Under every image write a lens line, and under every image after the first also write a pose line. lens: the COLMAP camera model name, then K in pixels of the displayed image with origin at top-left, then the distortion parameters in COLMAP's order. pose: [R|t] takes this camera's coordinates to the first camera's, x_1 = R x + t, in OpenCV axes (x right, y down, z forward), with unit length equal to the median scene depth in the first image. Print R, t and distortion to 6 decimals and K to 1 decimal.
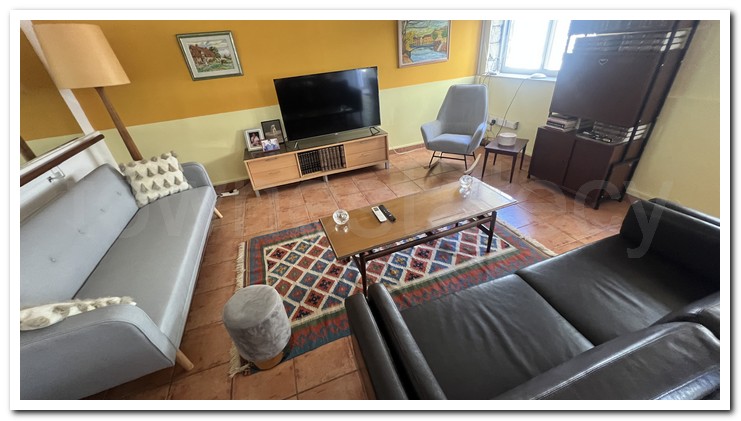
lens RADIAL K [[279.8, 0, 367.9], [0, 279.8, 209.1], [0, 0, 1]] dist [-0.001293, 0.000424]
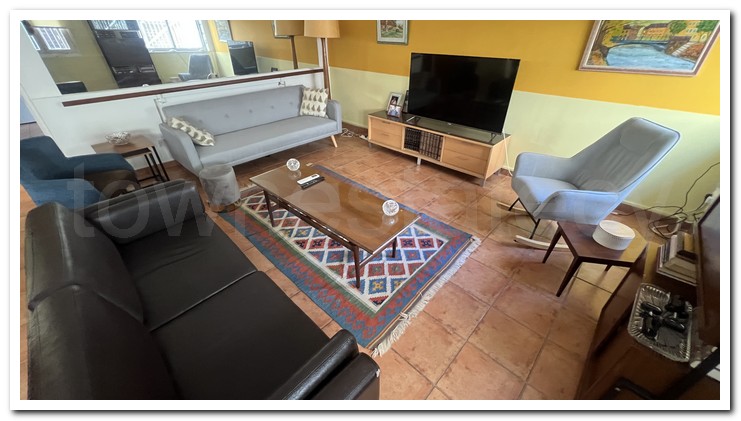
lens RADIAL K [[279.8, 0, 368.8], [0, 279.8, 208.6], [0, 0, 1]] dist [-0.001293, 0.000424]
pose [[0.454459, 0.553823, -0.697673, 0.631927], [-0.492580, 0.808826, 0.321194, -0.232243], [0.742180, 0.197690, 0.640381, 0.296644]]
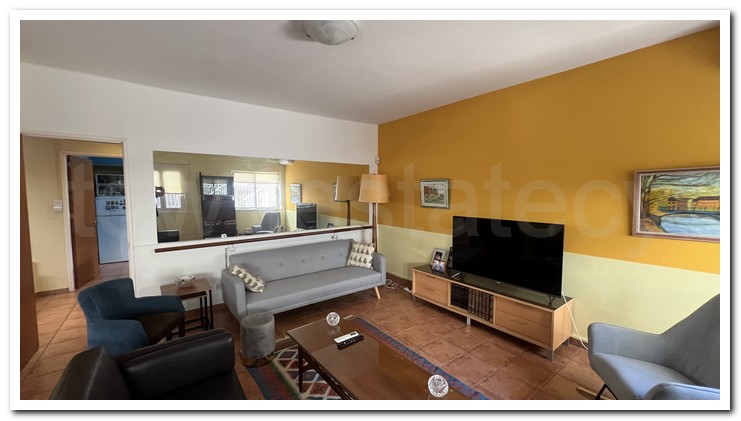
lens RADIAL K [[279.8, 0, 369.4], [0, 279.8, 210.6], [0, 0, 1]] dist [-0.001293, 0.000424]
pose [[0.309406, 0.151011, -0.938863, 0.617989], [-0.513353, 0.857609, -0.031236, -0.252457], [0.800461, 0.491632, 0.342871, 0.292214]]
